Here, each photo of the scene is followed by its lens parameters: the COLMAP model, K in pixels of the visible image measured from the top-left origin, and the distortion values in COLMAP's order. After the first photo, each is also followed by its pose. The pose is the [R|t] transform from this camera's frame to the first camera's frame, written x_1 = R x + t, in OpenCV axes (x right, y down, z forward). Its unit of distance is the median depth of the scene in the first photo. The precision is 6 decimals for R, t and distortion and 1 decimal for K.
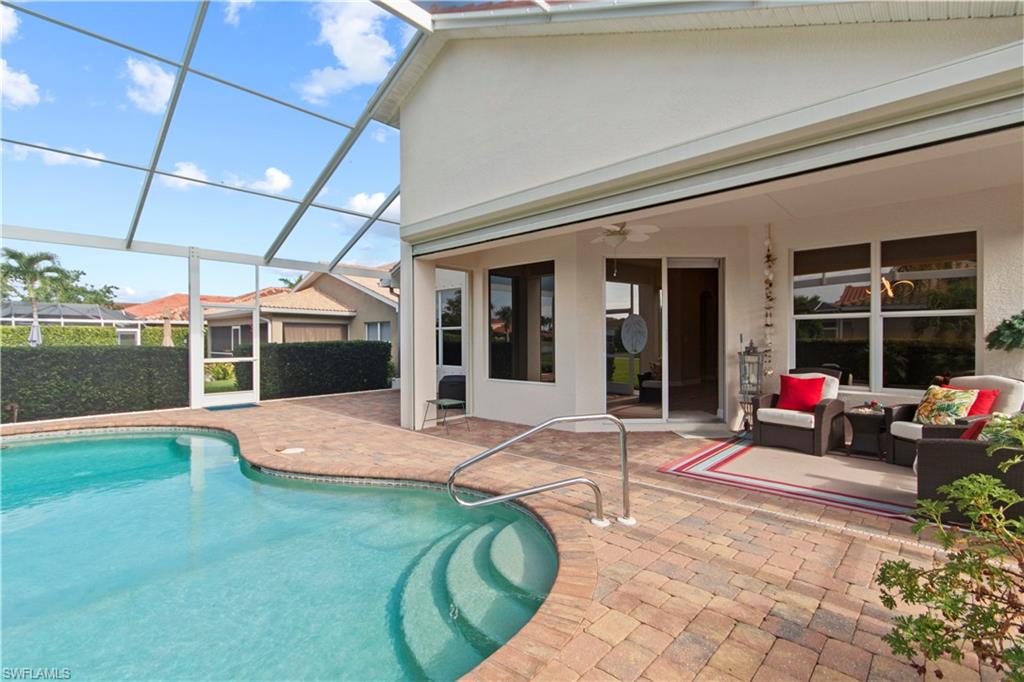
lens RADIAL K [[473.6, 0, 508.3], [0, 473.6, 342.0], [0, 0, 1]] dist [0.005744, -0.001131]
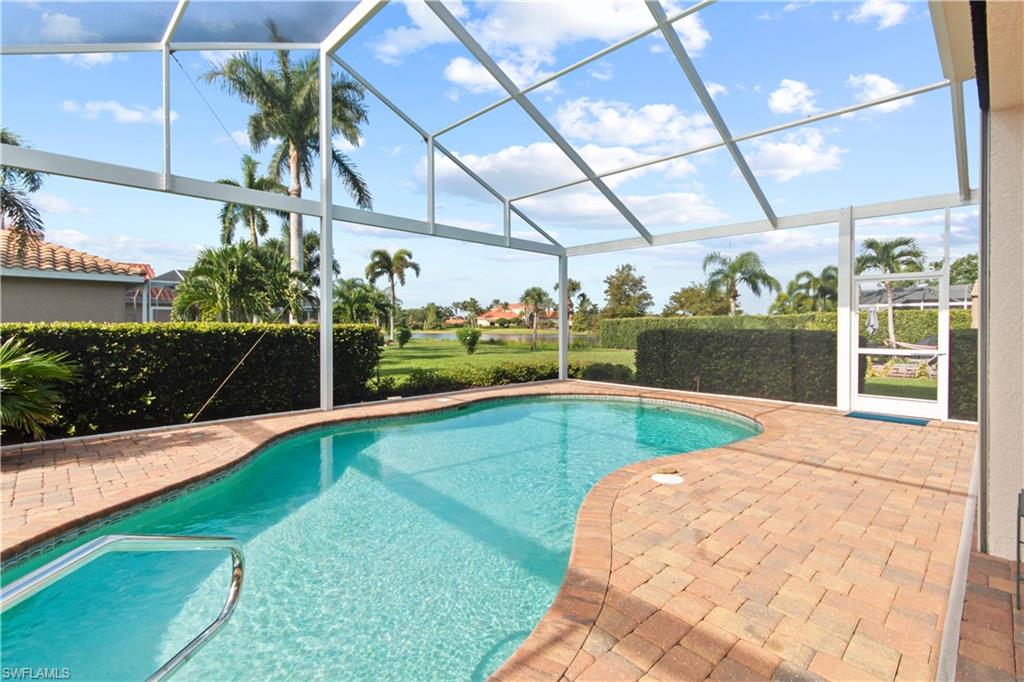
lens RADIAL K [[473.6, 0, 510.5], [0, 473.6, 335.9], [0, 0, 1]] dist [0.005744, -0.001131]
pose [[-0.044294, 0.020583, -0.998806, 0.137503], [-0.003574, 0.999778, 0.020762, 0.002827], [0.999012, 0.004490, -0.044210, 0.438134]]
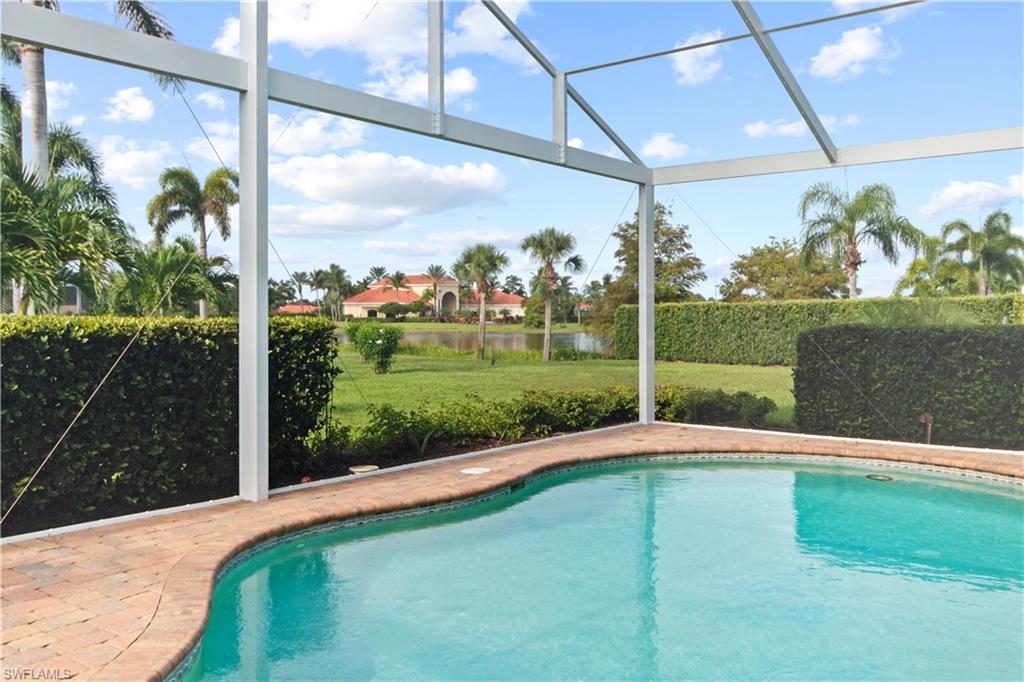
lens RADIAL K [[889.6, 0, 508.8], [0, 889.6, 336.9], [0, 0, 1]] dist [0.002730, 0.000294]
pose [[0.080127, 0.021515, -0.996552, 0.083303], [-0.001349, 0.999768, 0.021476, 0.000345], [0.996784, -0.000377, 0.080138, 0.258209]]
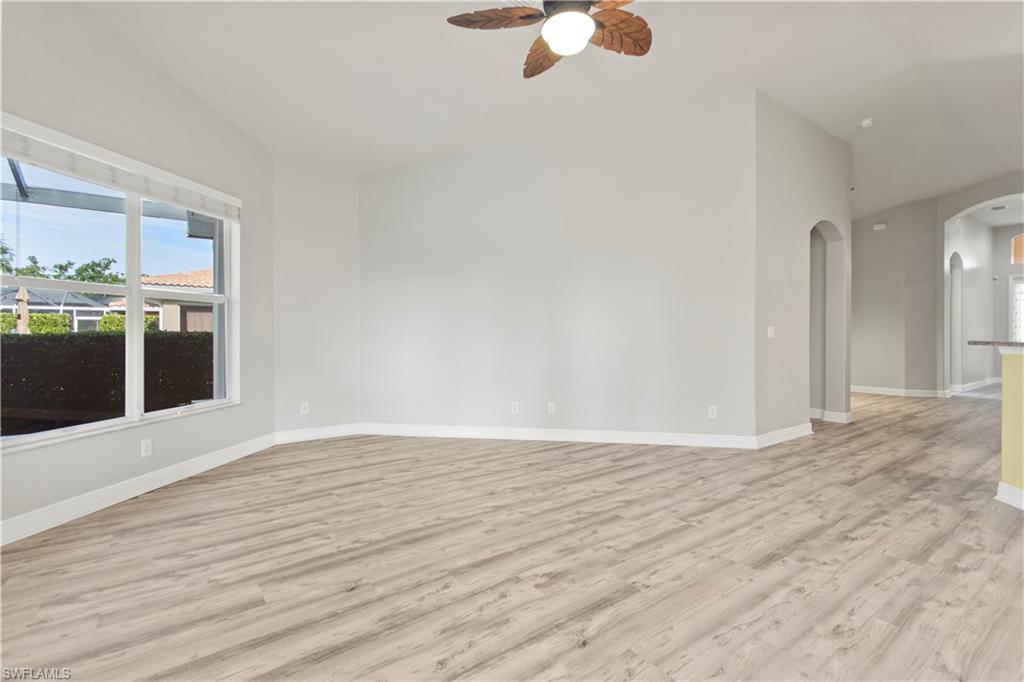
lens RADIAL K [[473.6, 0, 512.2], [0, 473.6, 334.5], [0, 0, 1]] dist [0.005744, -0.001131]
pose [[0.981812, 0.002879, -0.189833, 0.274717], [-0.002270, 0.999992, 0.003426, 0.000547], [0.189841, -0.002933, 0.981810, 0.660562]]
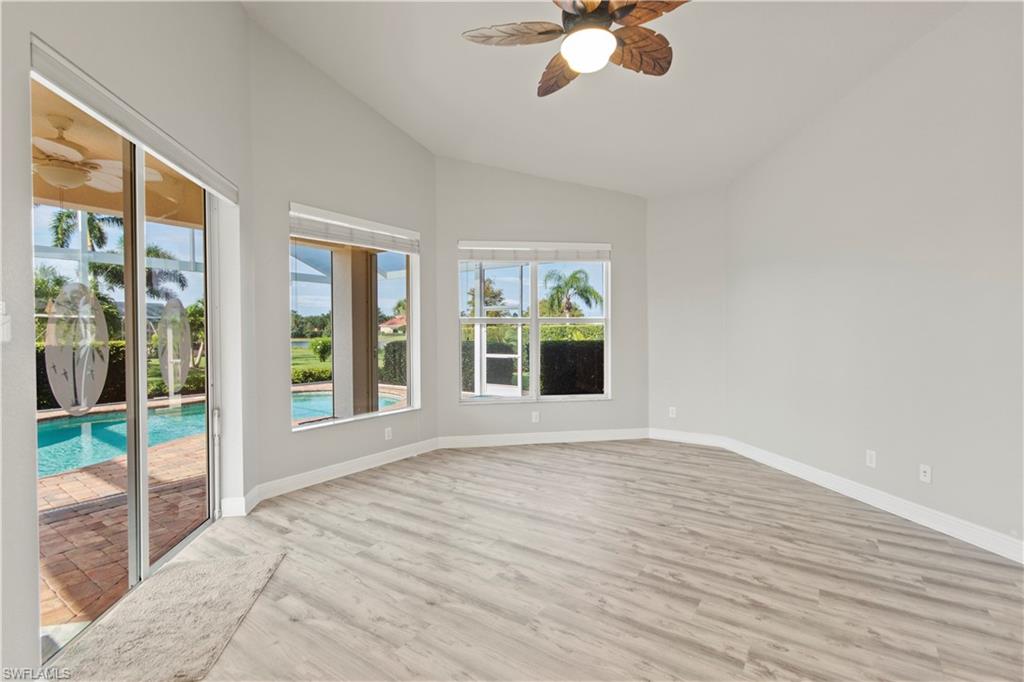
lens RADIAL K [[473.6, 0, 513.9], [0, 473.6, 339.9], [0, 0, 1]] dist [0.005744, -0.001131]
pose [[0.137977, 0.015570, -0.990313, 0.501066], [0.003148, 0.999864, 0.016158, -0.015619], [0.990430, -0.005347, 0.137909, 0.848592]]
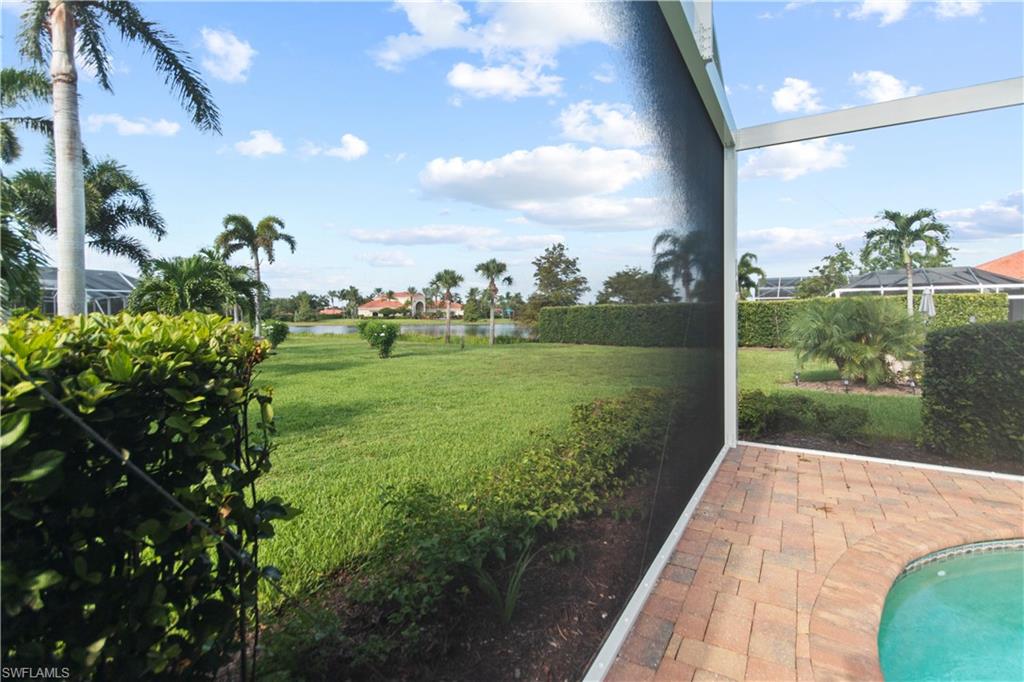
lens RADIAL K [[473.6, 0, 512.8], [0, 473.6, 332.0], [0, 0, 1]] dist [0.005744, -0.001131]
pose [[0.209248, 0.032357, -0.977327, -0.573069], [0.005173, 0.999402, 0.034195, -0.000180], [0.977849, -0.012211, 0.208955, 0.204868]]
